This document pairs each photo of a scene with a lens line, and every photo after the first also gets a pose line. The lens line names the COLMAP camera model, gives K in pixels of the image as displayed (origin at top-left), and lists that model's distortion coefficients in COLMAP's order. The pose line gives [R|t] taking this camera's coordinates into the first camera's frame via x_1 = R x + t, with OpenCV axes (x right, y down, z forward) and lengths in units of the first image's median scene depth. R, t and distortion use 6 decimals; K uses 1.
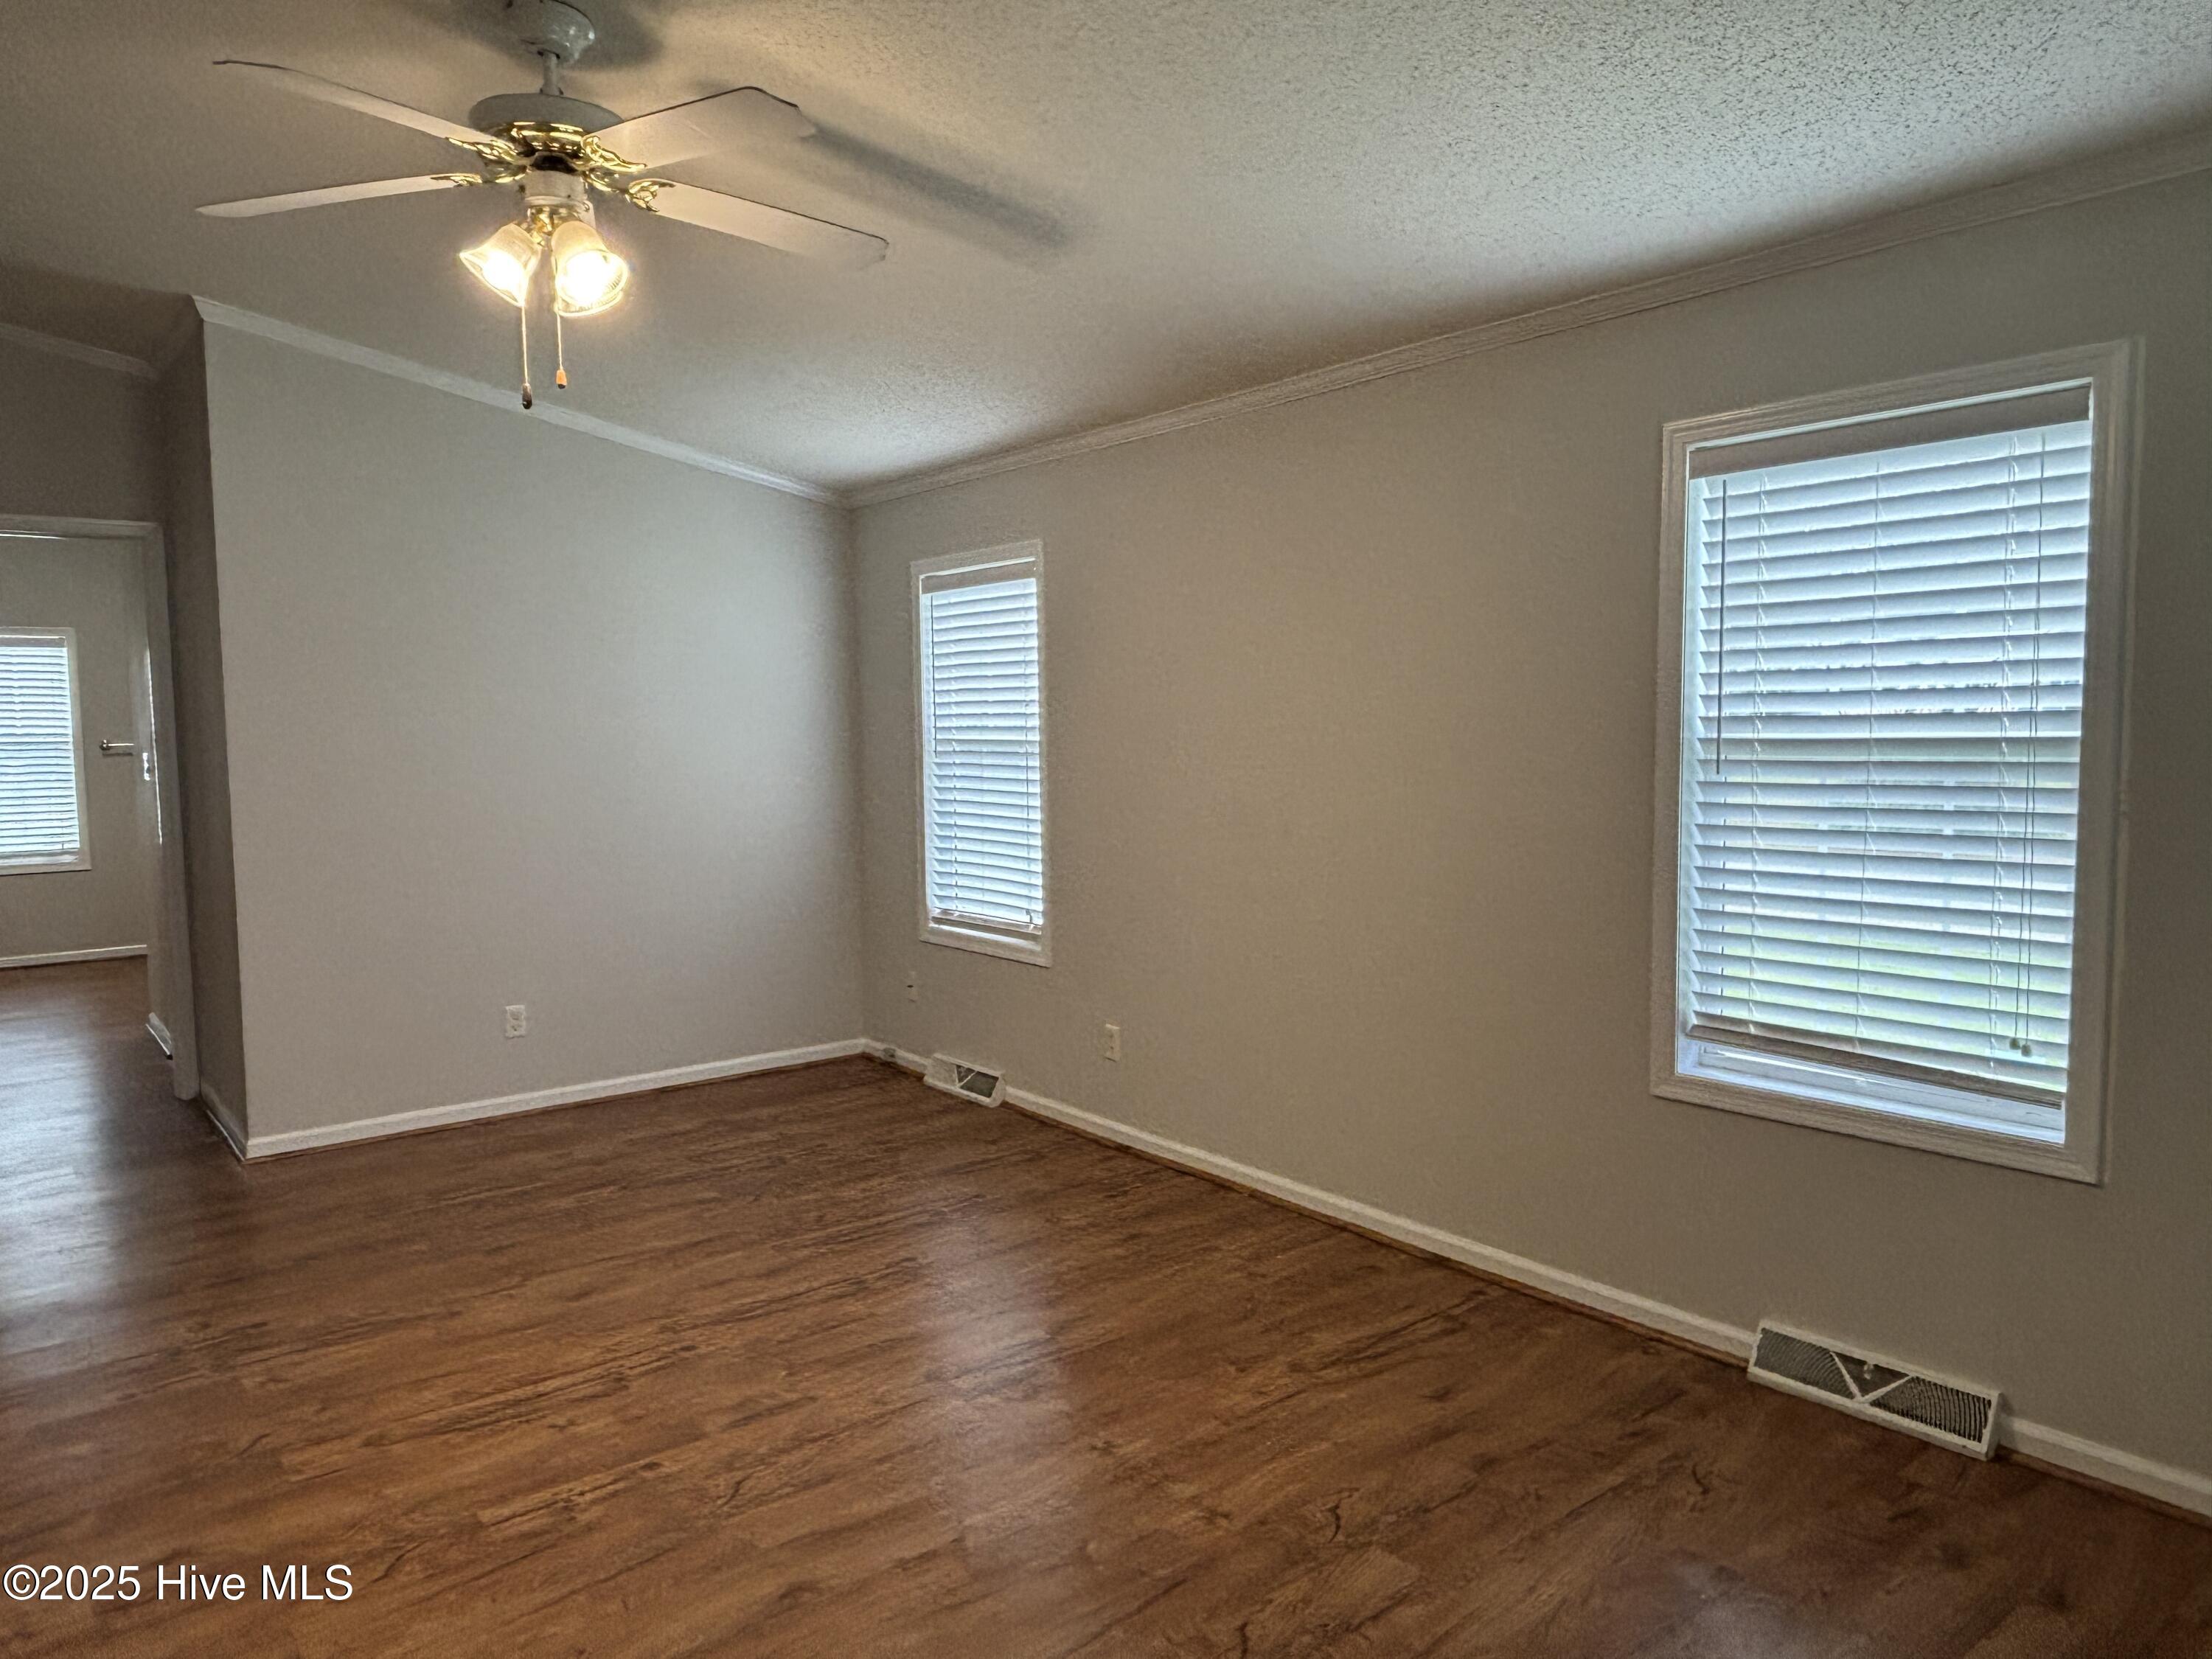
lens RADIAL K [[1477.1, 0, 1106.0], [0, 1477.1, 829.5], [0, 0, 1]] dist [0.028964, -0.056787]
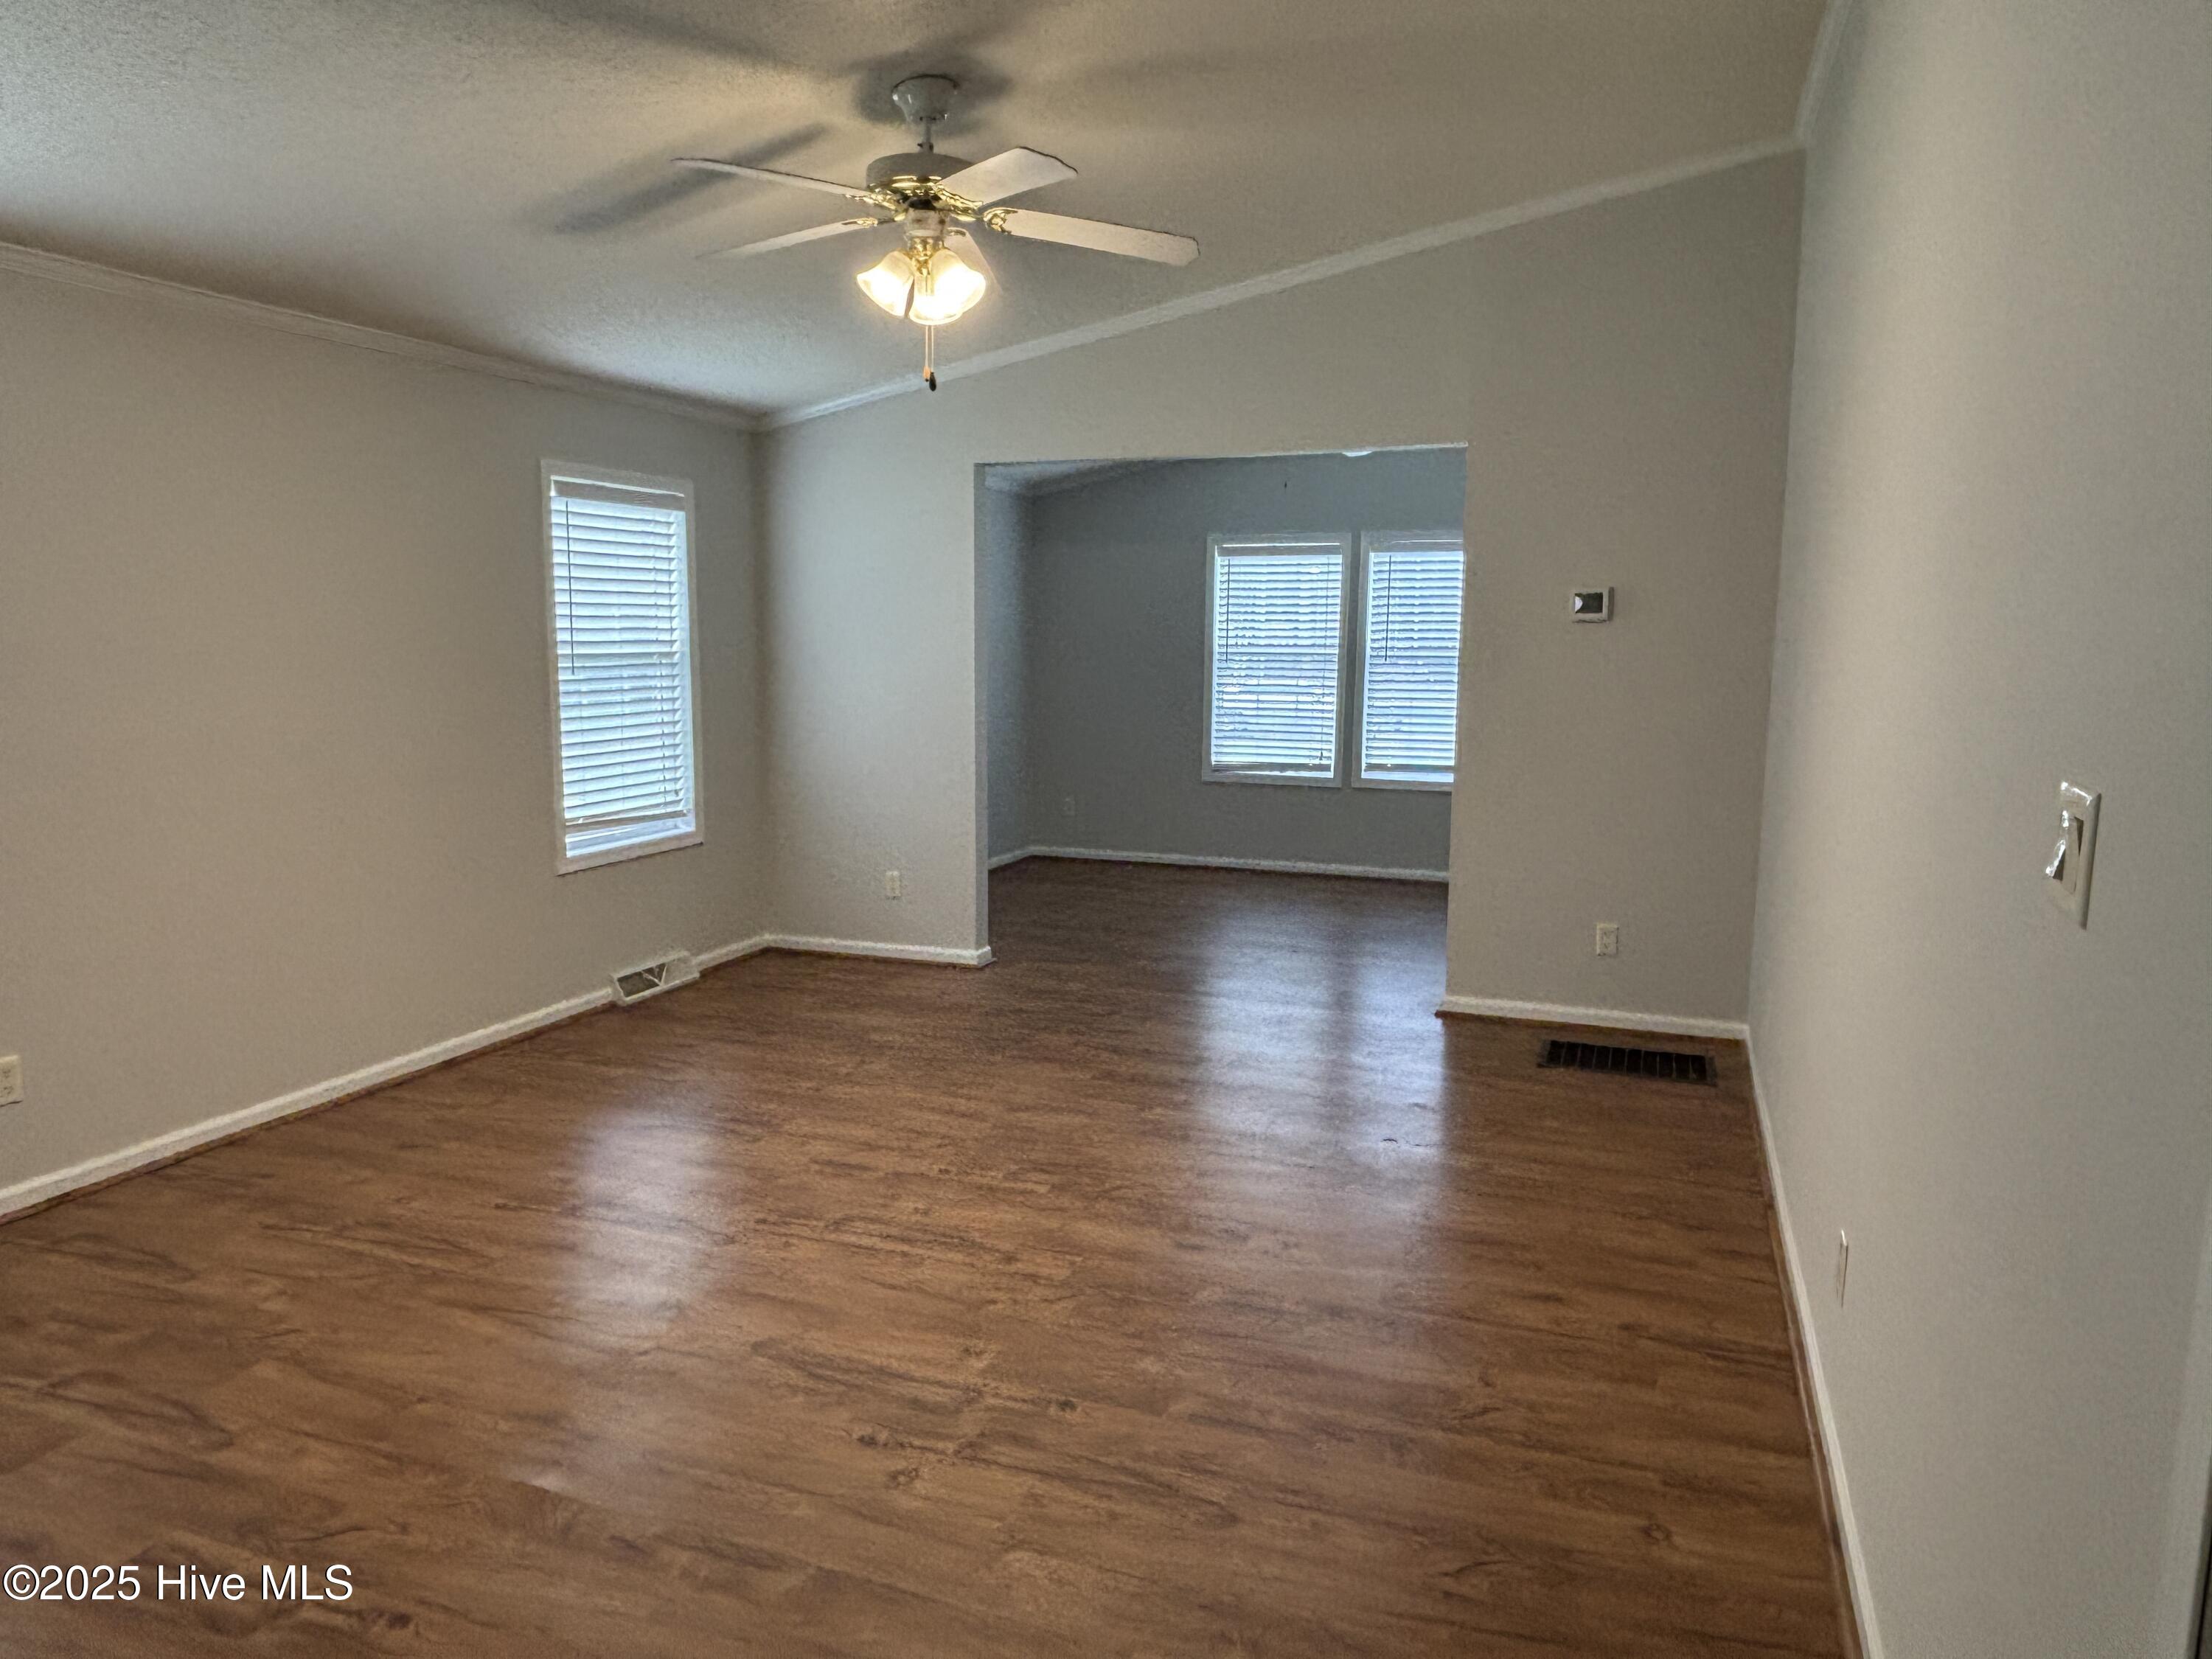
lens RADIAL K [[1477.1, 0, 1106.0], [0, 1477.1, 829.5], [0, 0, 1]] dist [0.028964, -0.056787]
pose [[-0.517480, -0.102451, 0.849540, -1.448640], [0.068596, 0.984645, 0.160527, -0.098516], [-0.852941, 0.141345, -0.502506, 1.431872]]
